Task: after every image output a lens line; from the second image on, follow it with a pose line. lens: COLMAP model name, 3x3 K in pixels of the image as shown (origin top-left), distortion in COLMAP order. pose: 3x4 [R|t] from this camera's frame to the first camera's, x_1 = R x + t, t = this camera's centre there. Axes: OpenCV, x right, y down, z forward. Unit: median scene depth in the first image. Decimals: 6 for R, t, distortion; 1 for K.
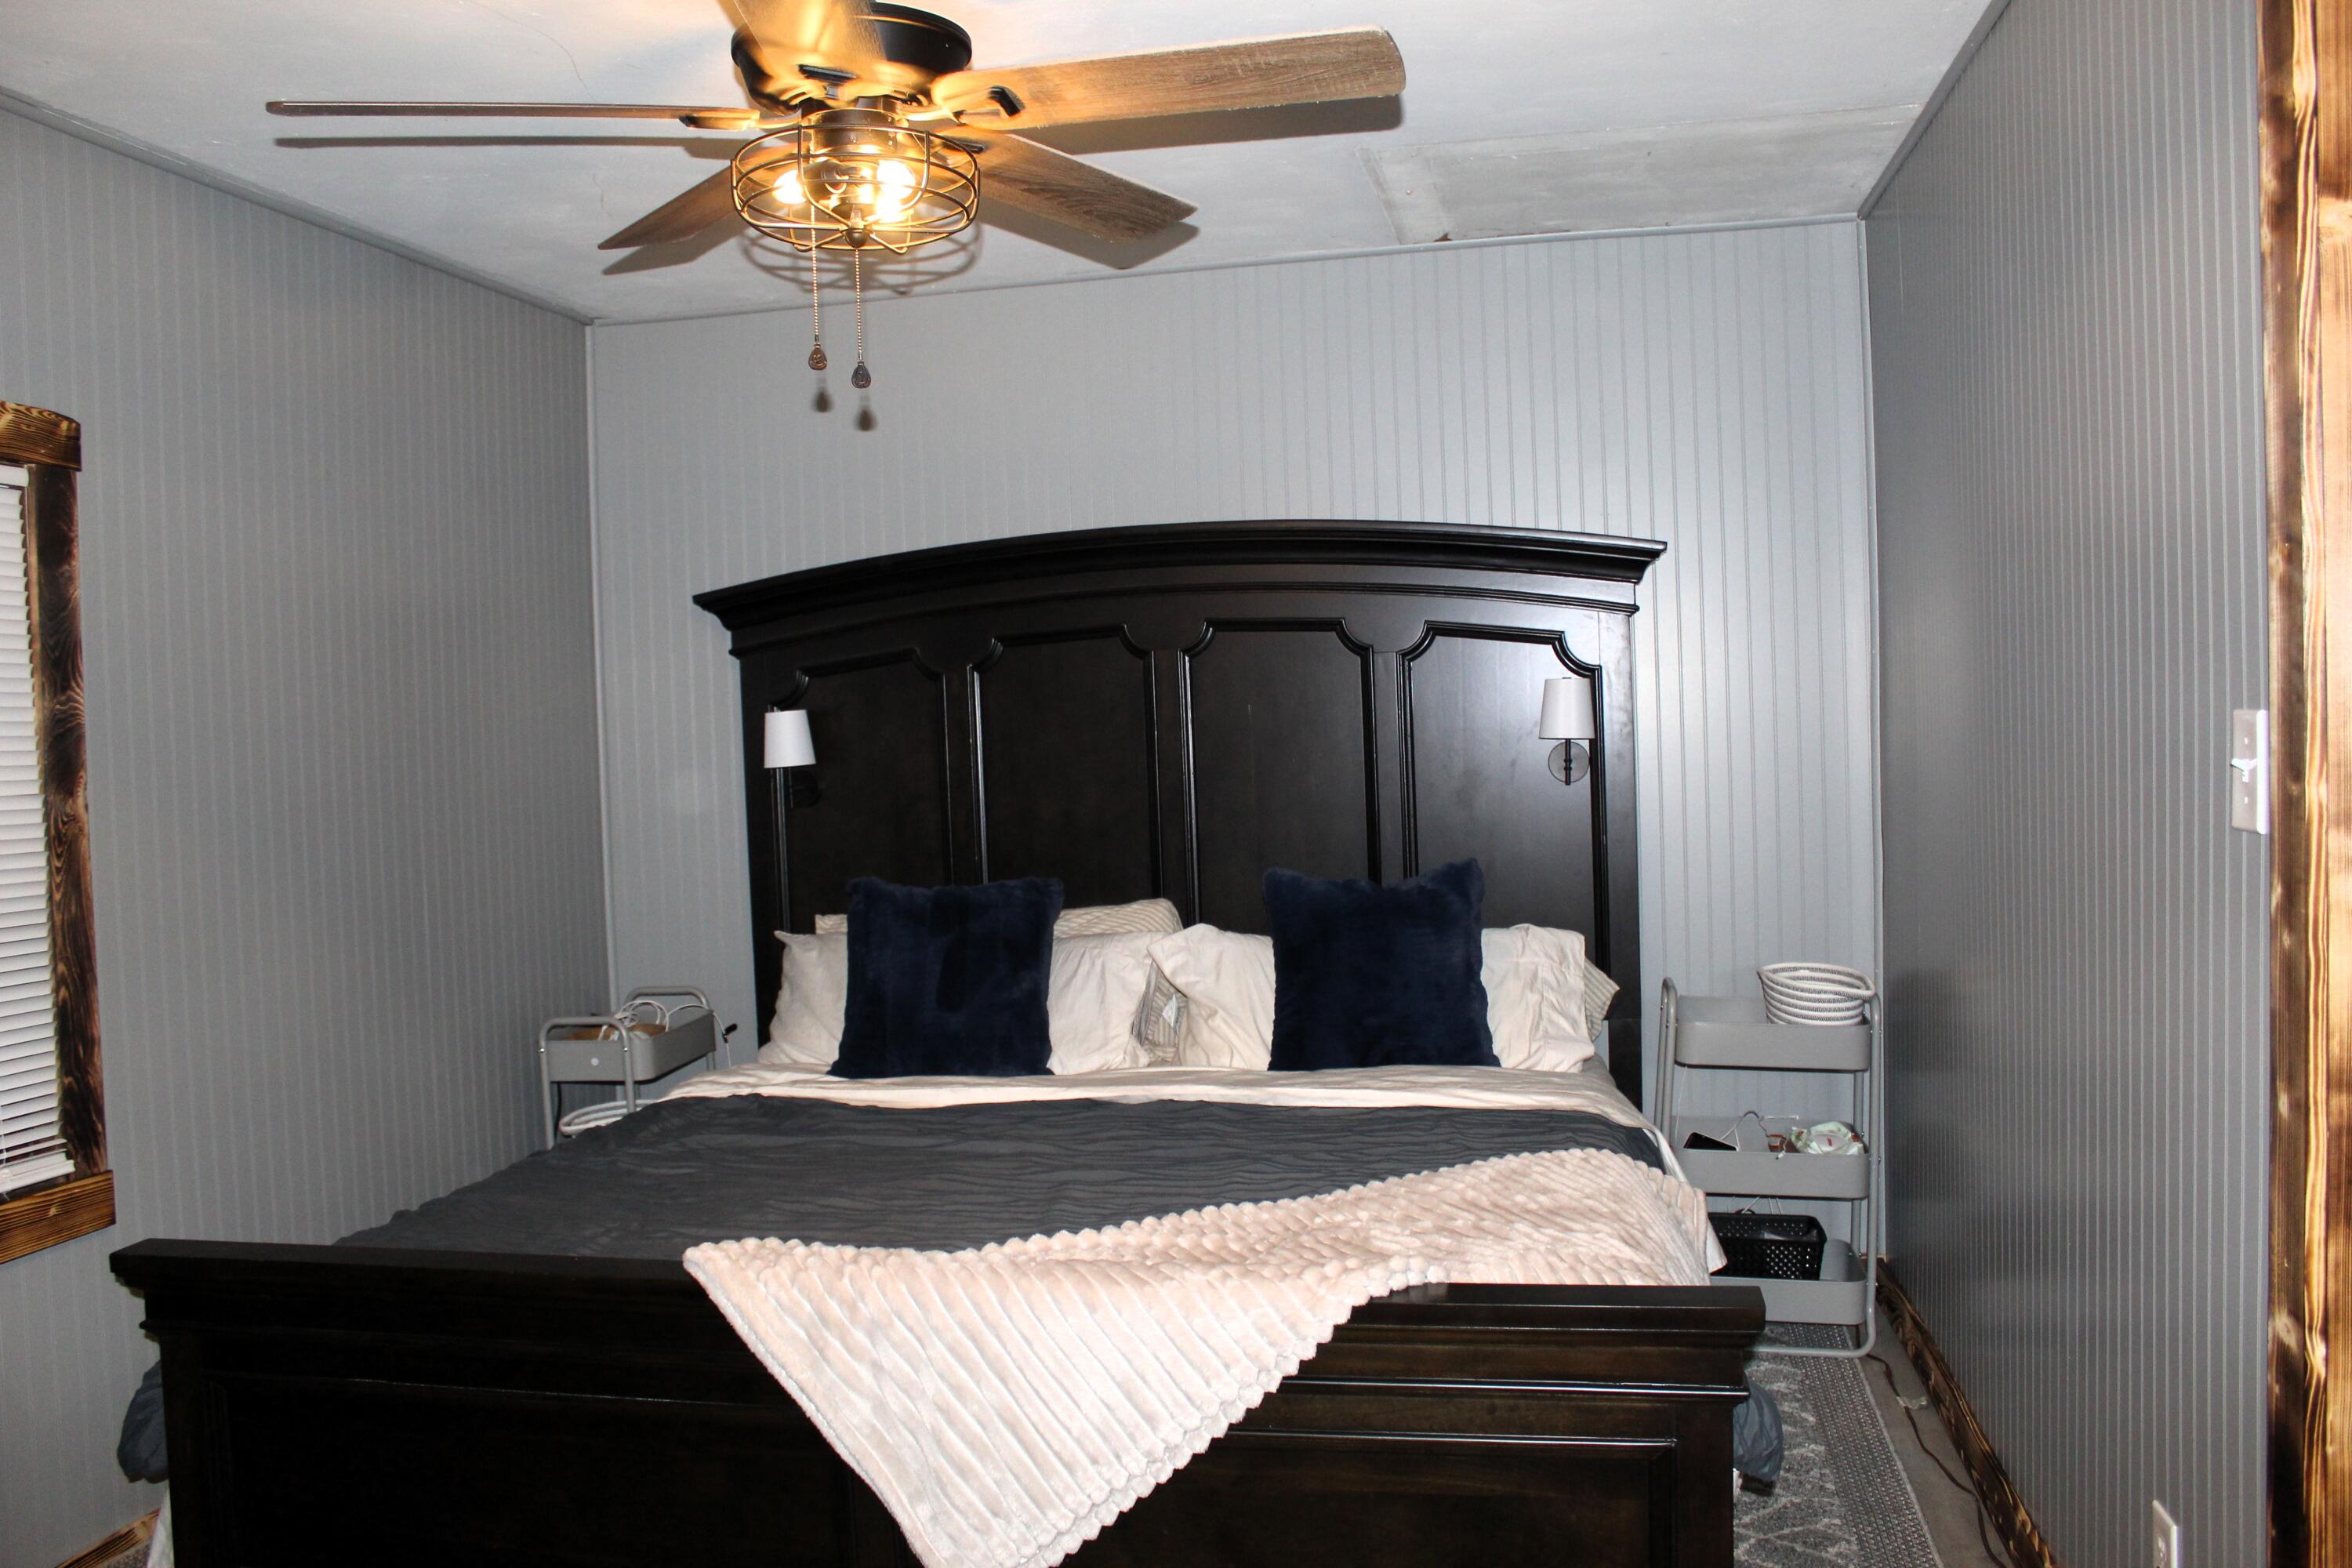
lens RADIAL K [[2015.4, 0, 1175.2], [0, 2015.4, 765.6], [0, 0, 1]] dist [-0.119032, 0.105967]
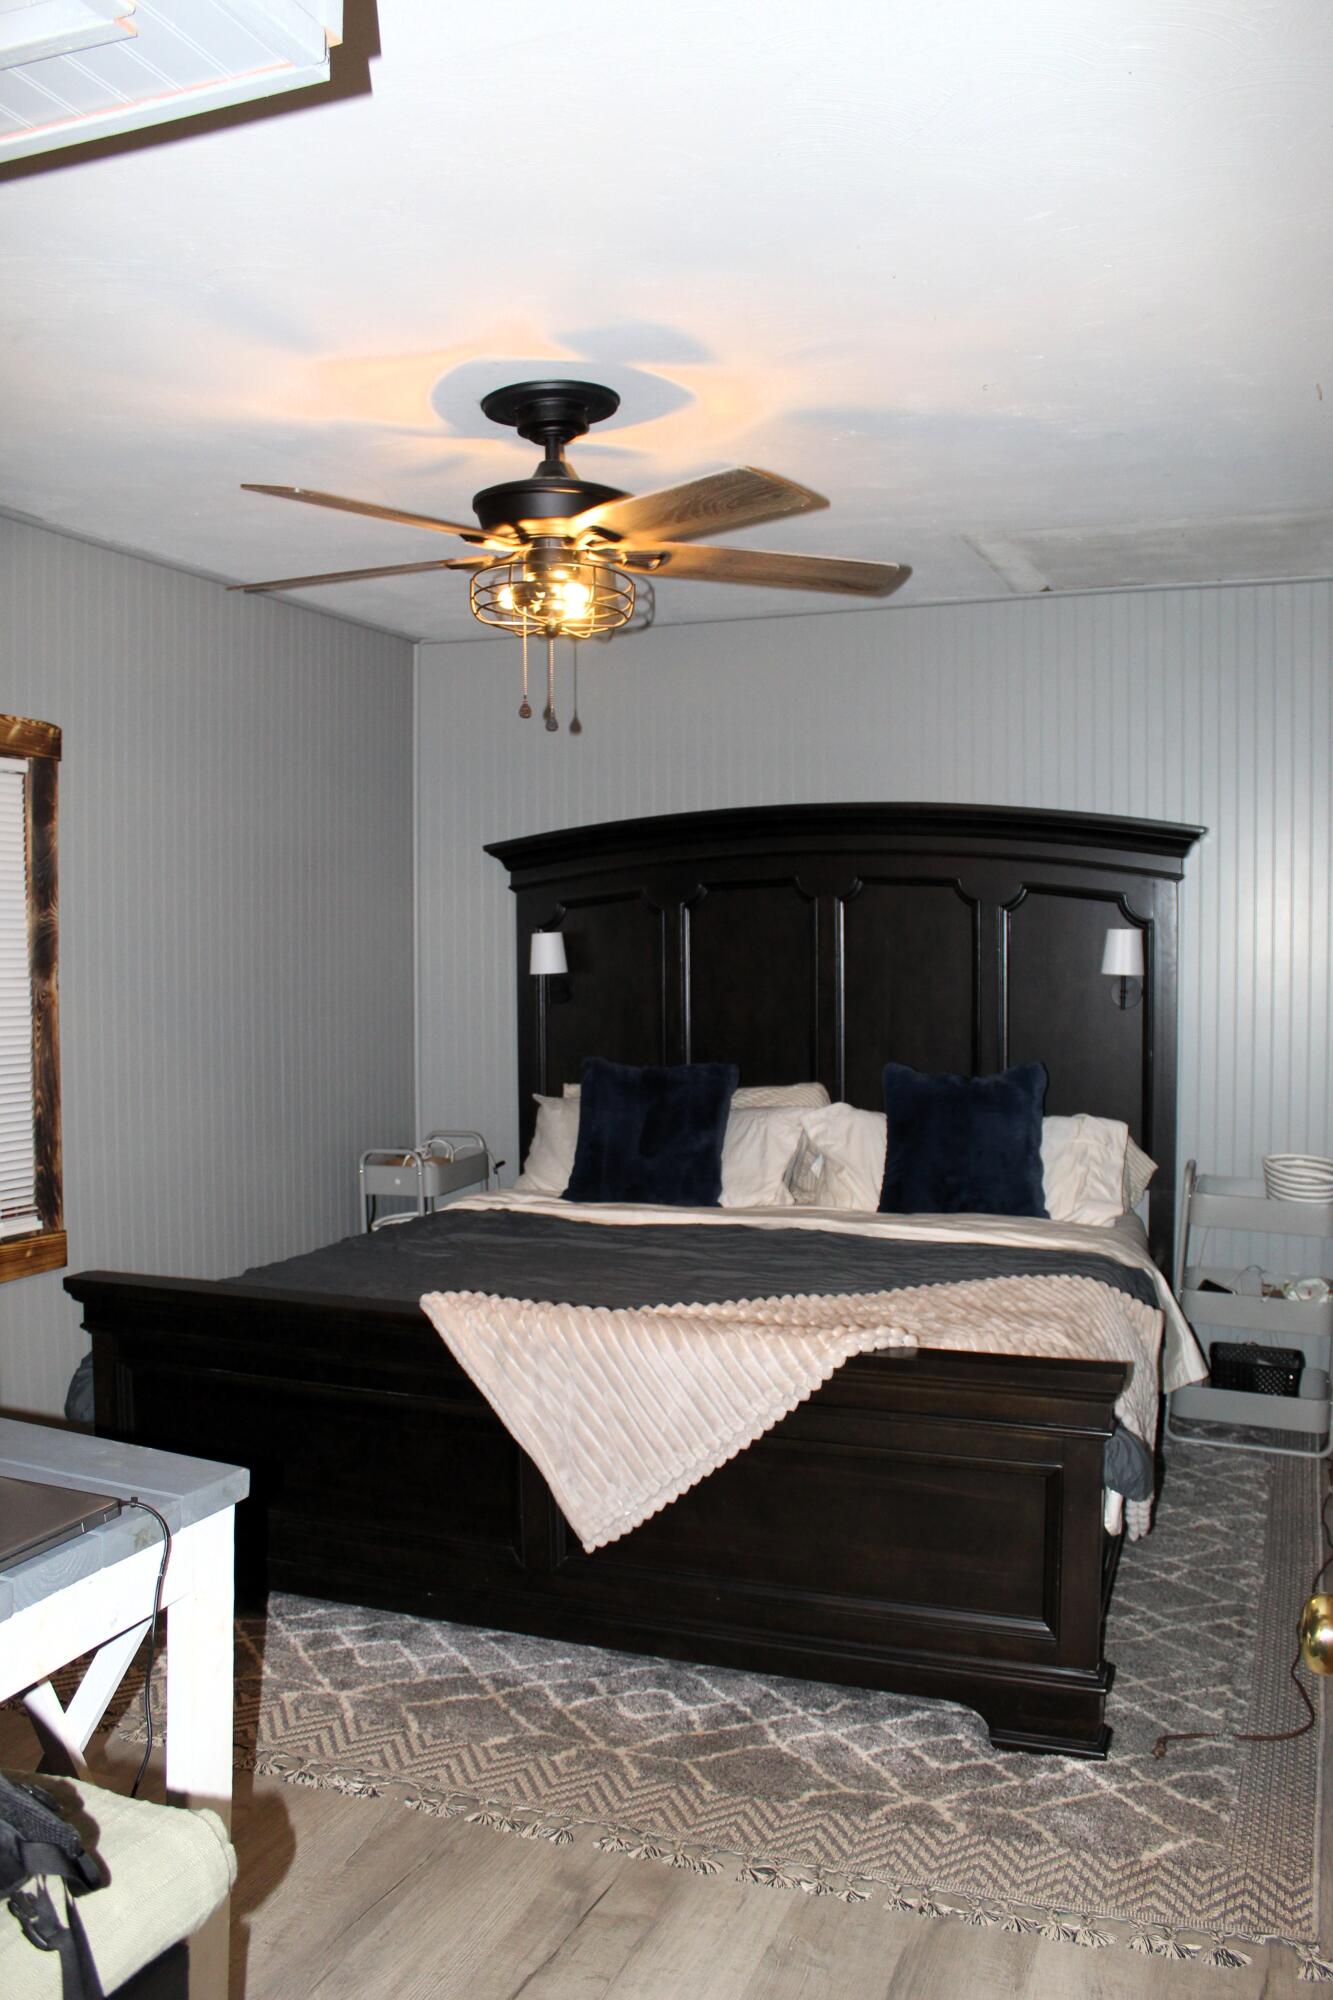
lens RADIAL K [[1713.8, 0, 675.4], [0, 1713.8, 993.2], [0, 0, 1]] dist [-0.119032, 0.105967]
pose [[0.987357, 0.038341, -0.153804, 0.094709], [-0.036336, 0.999214, 0.015828, -0.010118], [0.154290, -0.010040, 0.987975, -0.175078]]
